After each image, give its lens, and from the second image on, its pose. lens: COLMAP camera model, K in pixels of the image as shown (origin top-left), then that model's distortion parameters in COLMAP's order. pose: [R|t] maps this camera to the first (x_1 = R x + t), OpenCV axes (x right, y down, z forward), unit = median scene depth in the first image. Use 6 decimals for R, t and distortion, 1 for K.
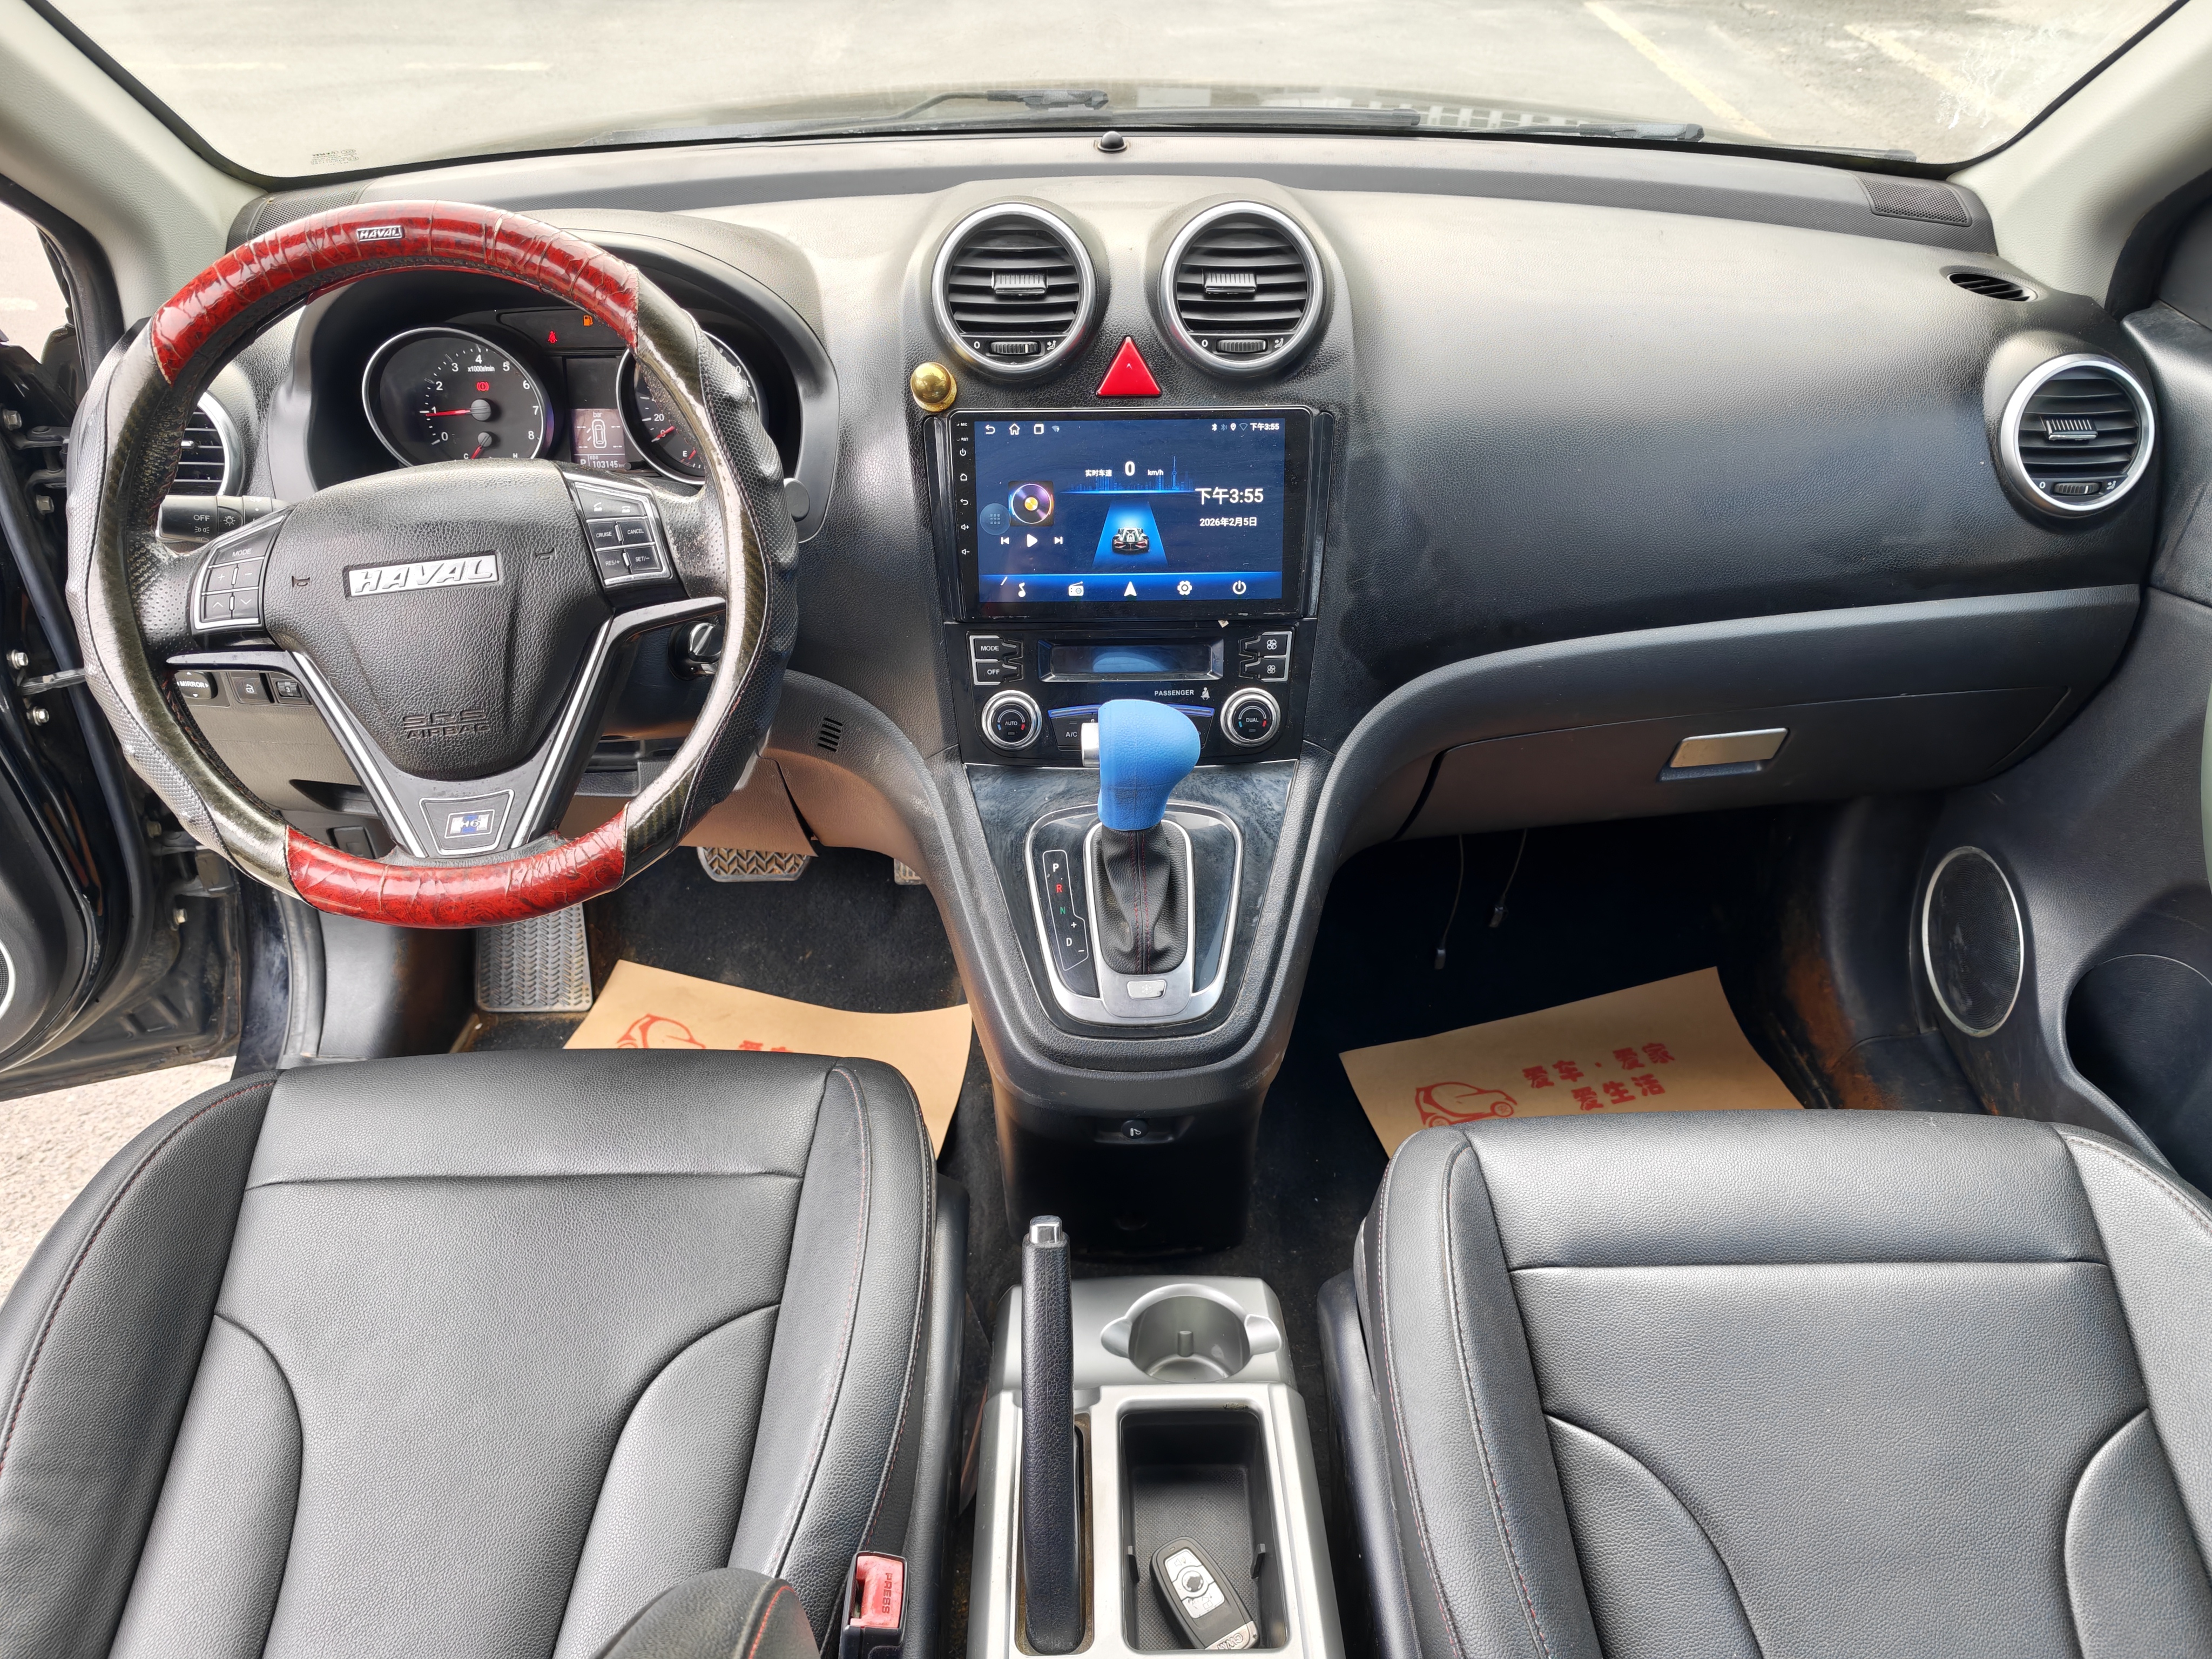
lens RADIAL K [[1531.8, 0, 1092.8], [0, 1531.8, 843.1], [0, 0, 1]] dist [0.014687, -0.007727]
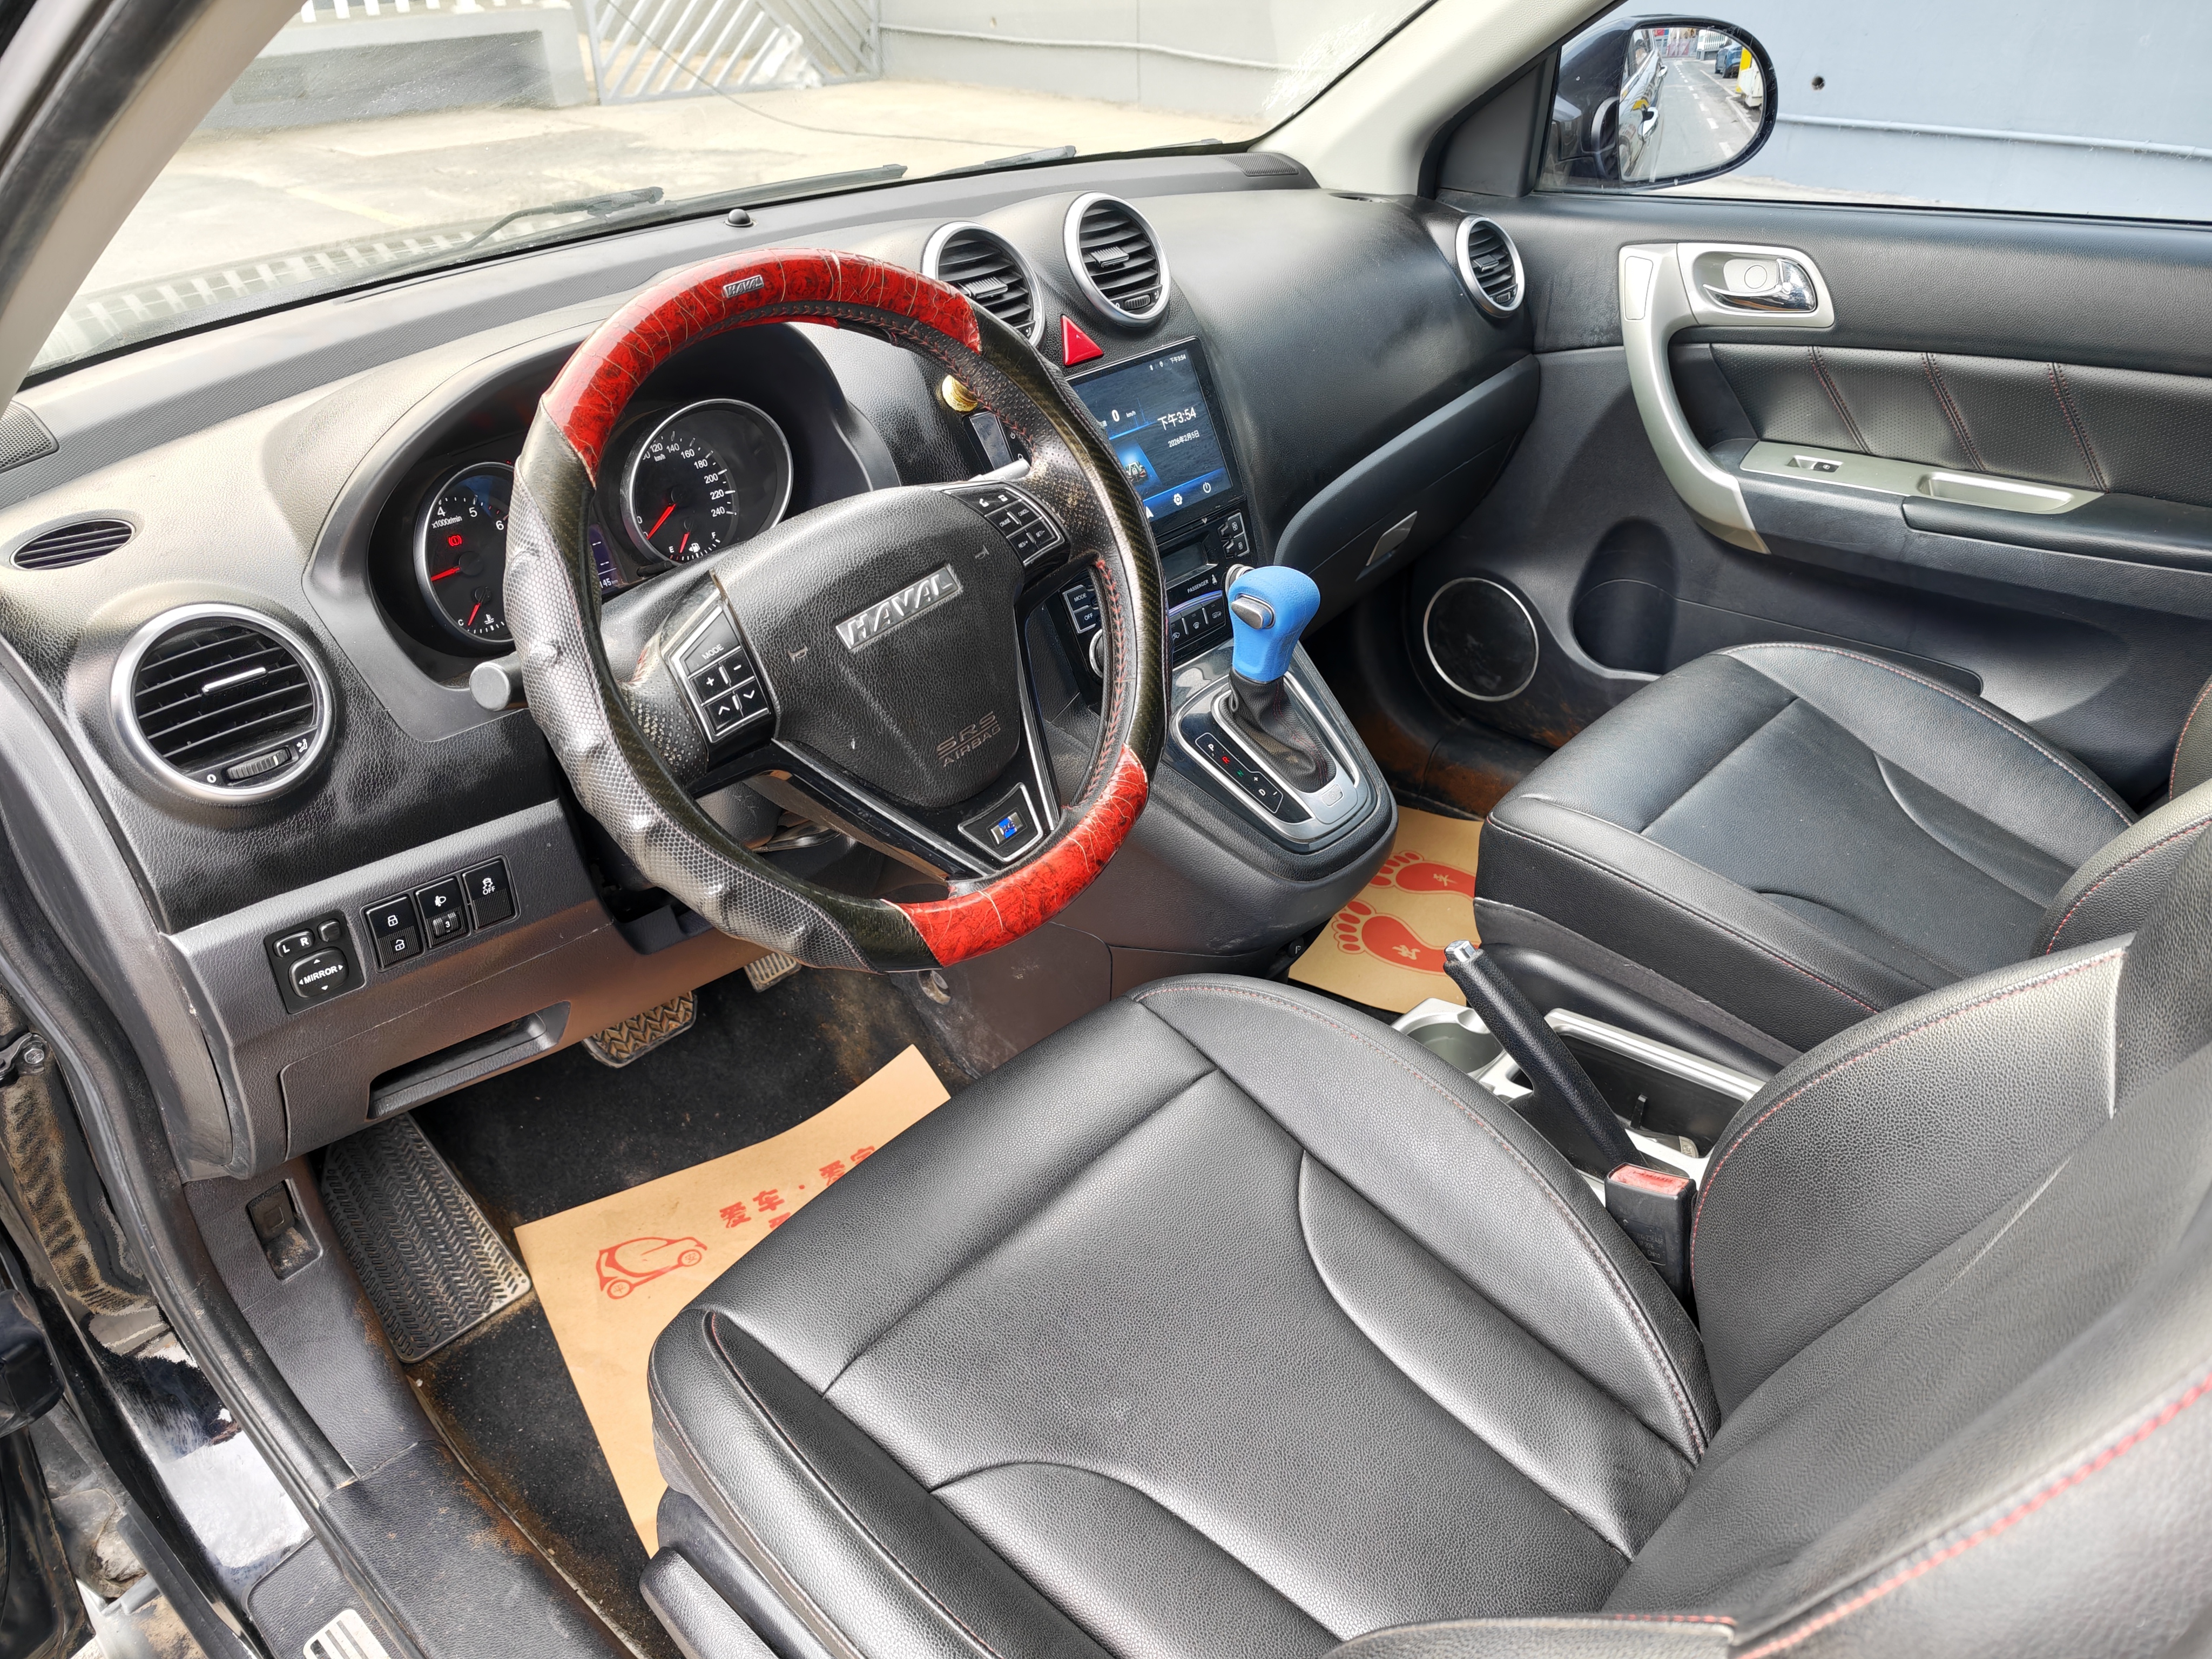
lens RADIAL K [[1531.8, 0, 1092.8], [0, 1531.8, 843.1], [0, 0, 1]] dist [0.014687, -0.007727]
pose [[0.680444, -0.399951, 0.614032, -0.842810], [0.456127, 0.886975, 0.072271, -0.045301], [-0.573536, 0.230900, 0.785966, 0.155248]]
